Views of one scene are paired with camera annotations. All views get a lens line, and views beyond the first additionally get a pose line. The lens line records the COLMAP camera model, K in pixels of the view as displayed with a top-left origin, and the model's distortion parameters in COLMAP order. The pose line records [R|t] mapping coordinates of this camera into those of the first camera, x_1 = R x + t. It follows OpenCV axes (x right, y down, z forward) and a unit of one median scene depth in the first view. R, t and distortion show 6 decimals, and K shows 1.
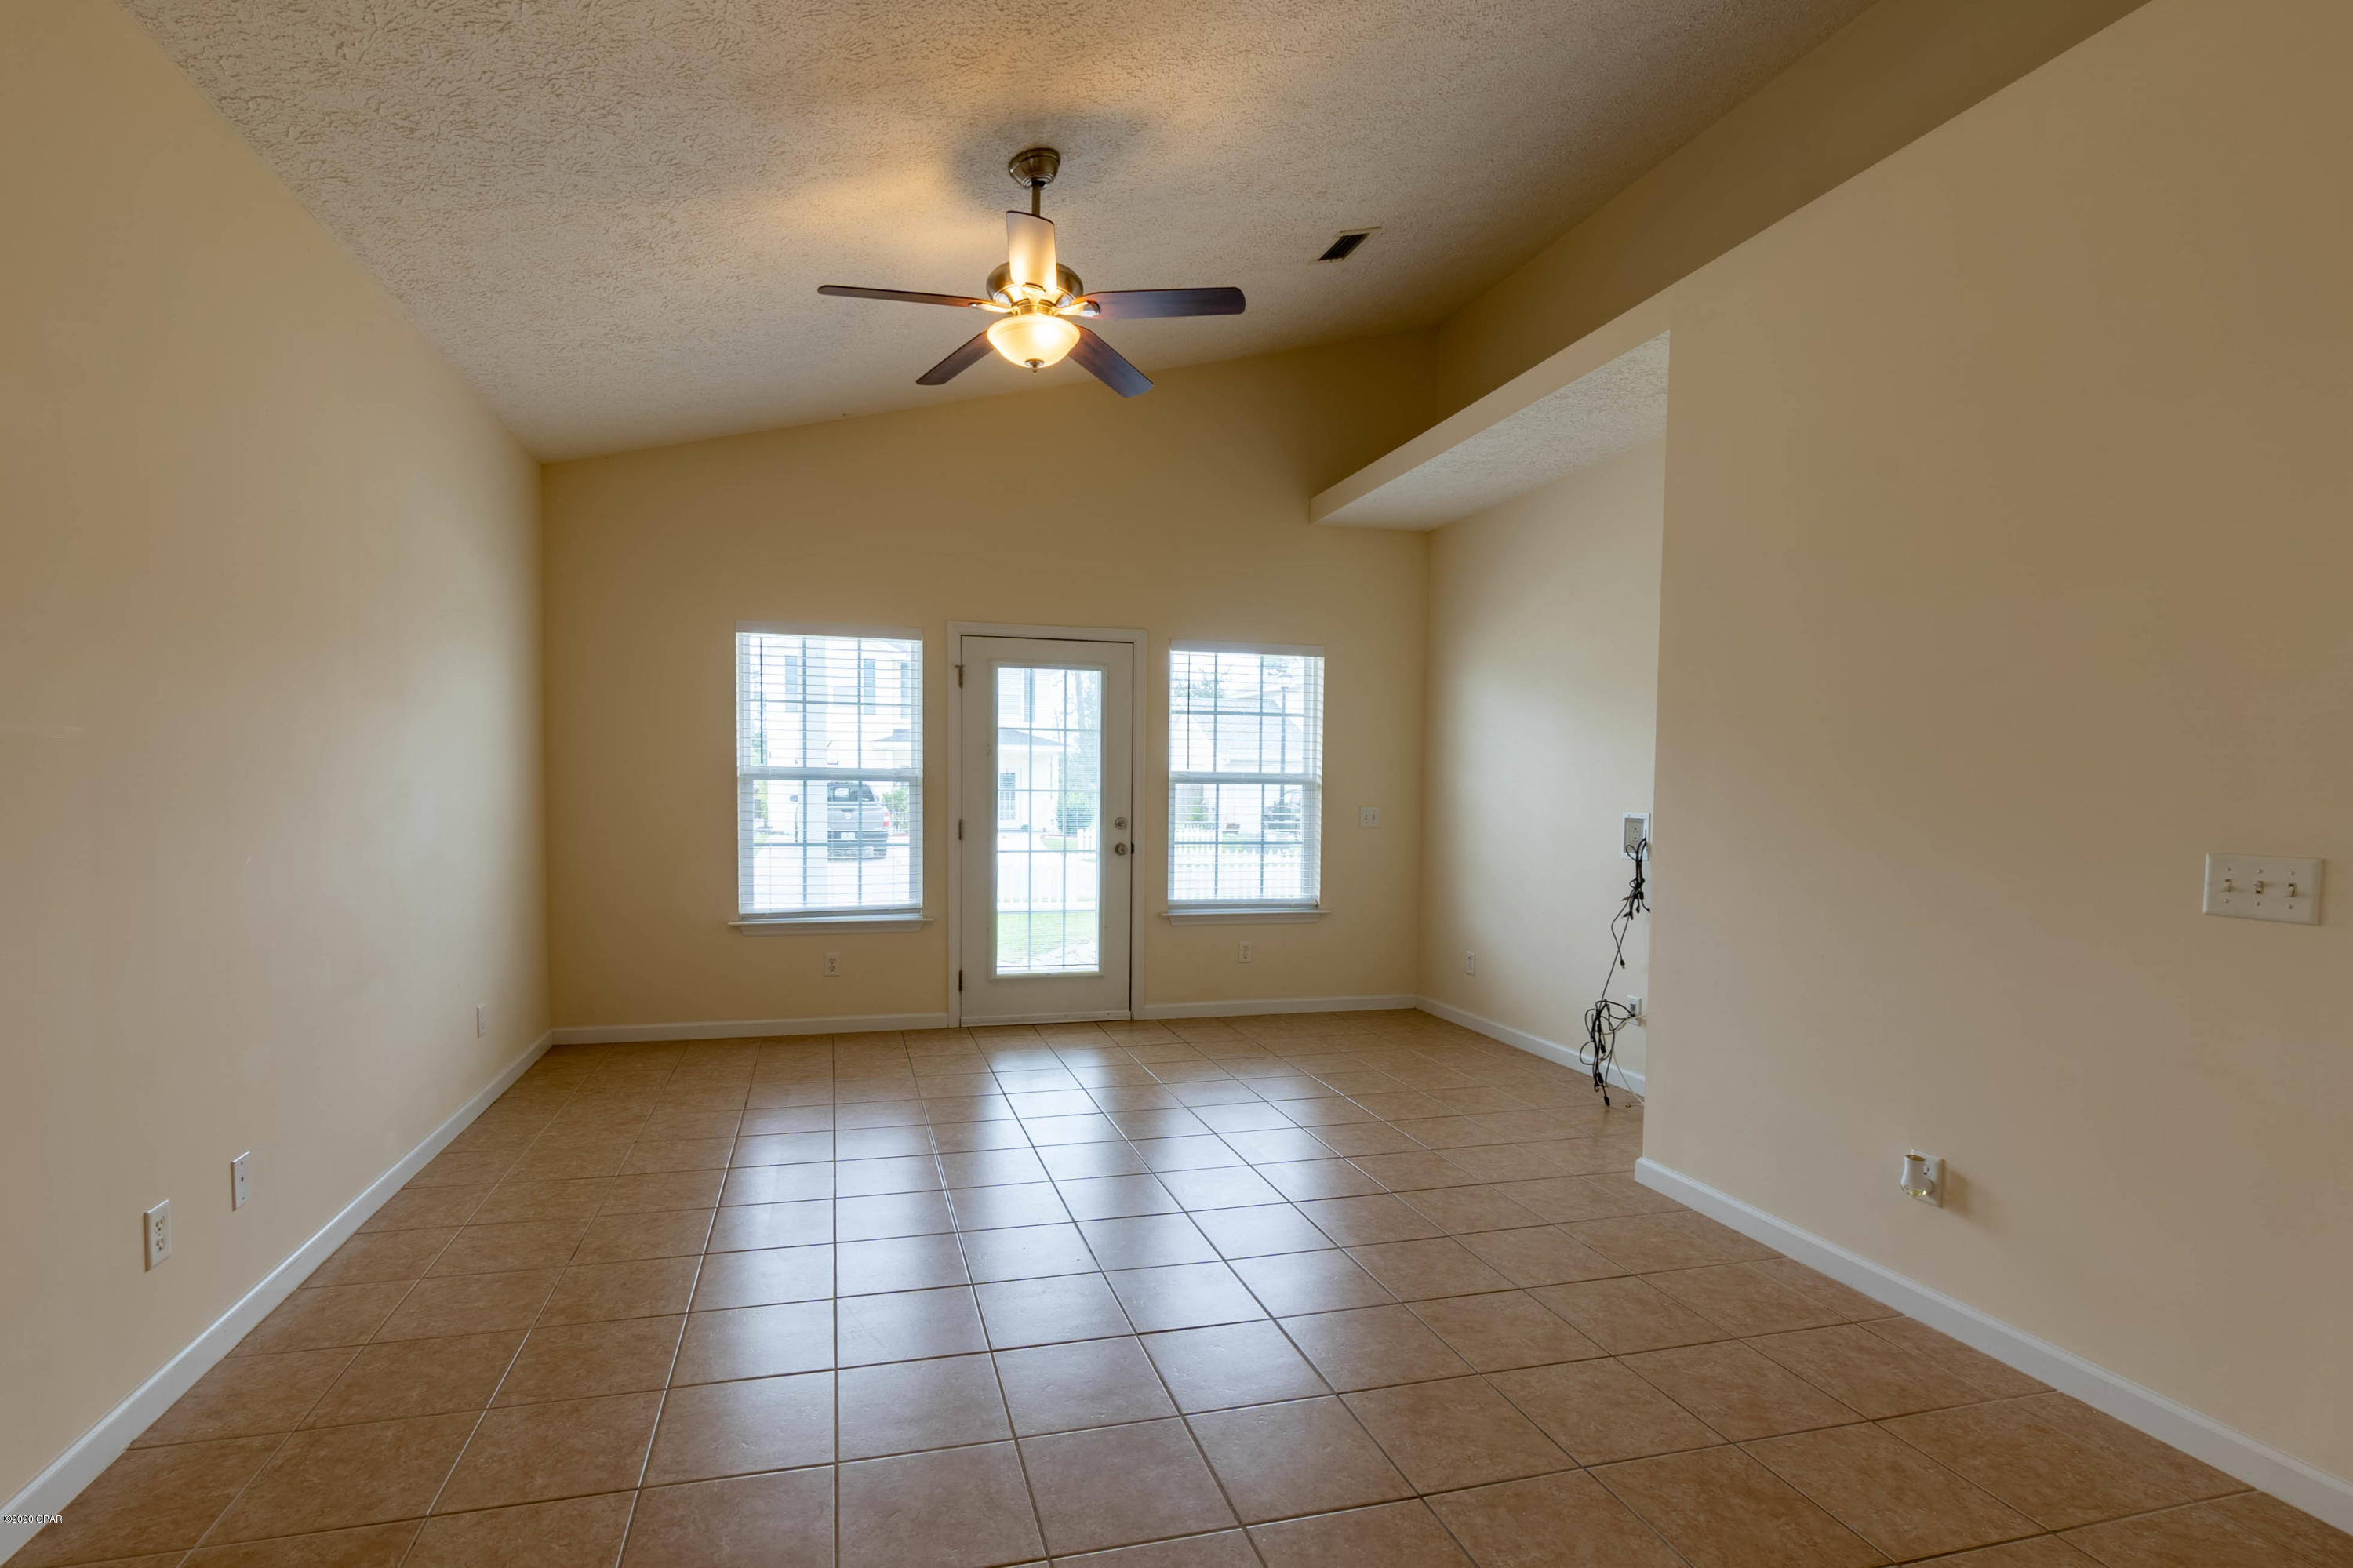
lens RADIAL K [[1090.8, 0, 1132.1], [0, 1090.8, 839.9], [0, 0, 1]] dist [-0.000573, 0.000074]
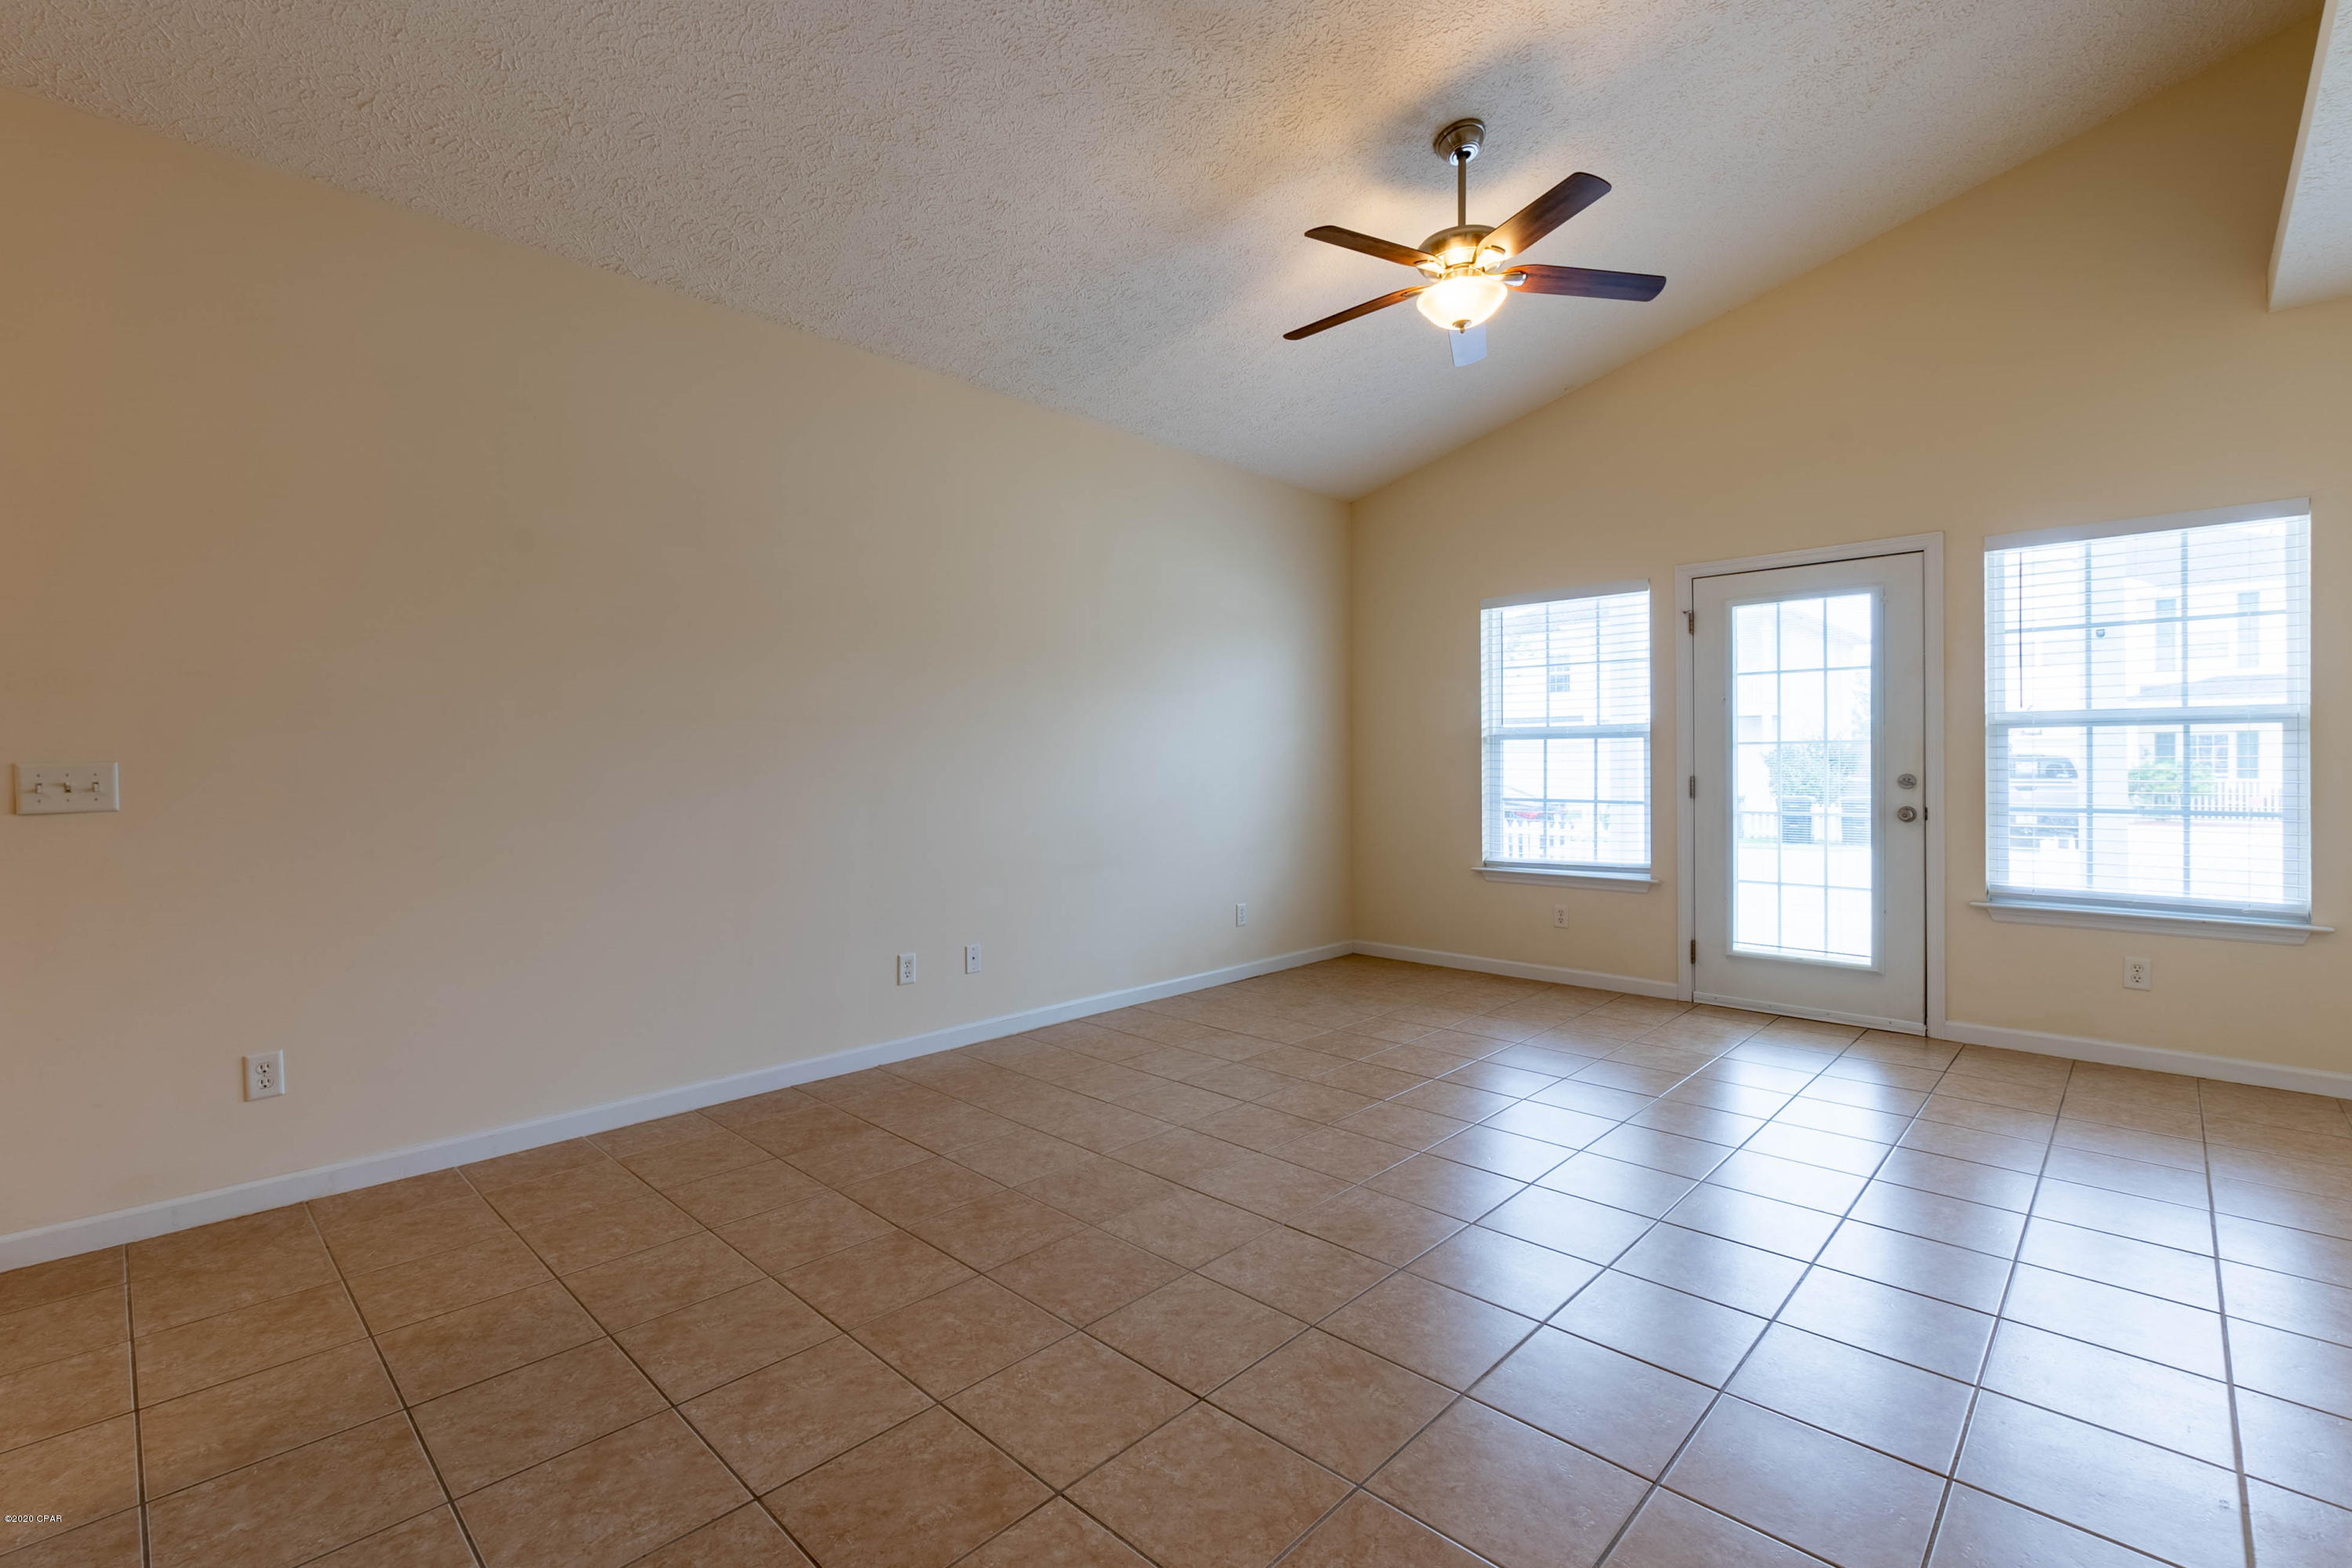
lens RADIAL K [[1057.5, 0, 1165.0], [0, 1057.5, 773.8], [0, 0, 1]] dist [-0.001553, 0.000444]
pose [[0.513915, -0.005685, -0.857822, 0.380059], [-0.032060, 0.999152, -0.025828, 0.016661], [0.857242, 0.040776, 0.513297, 0.154169]]
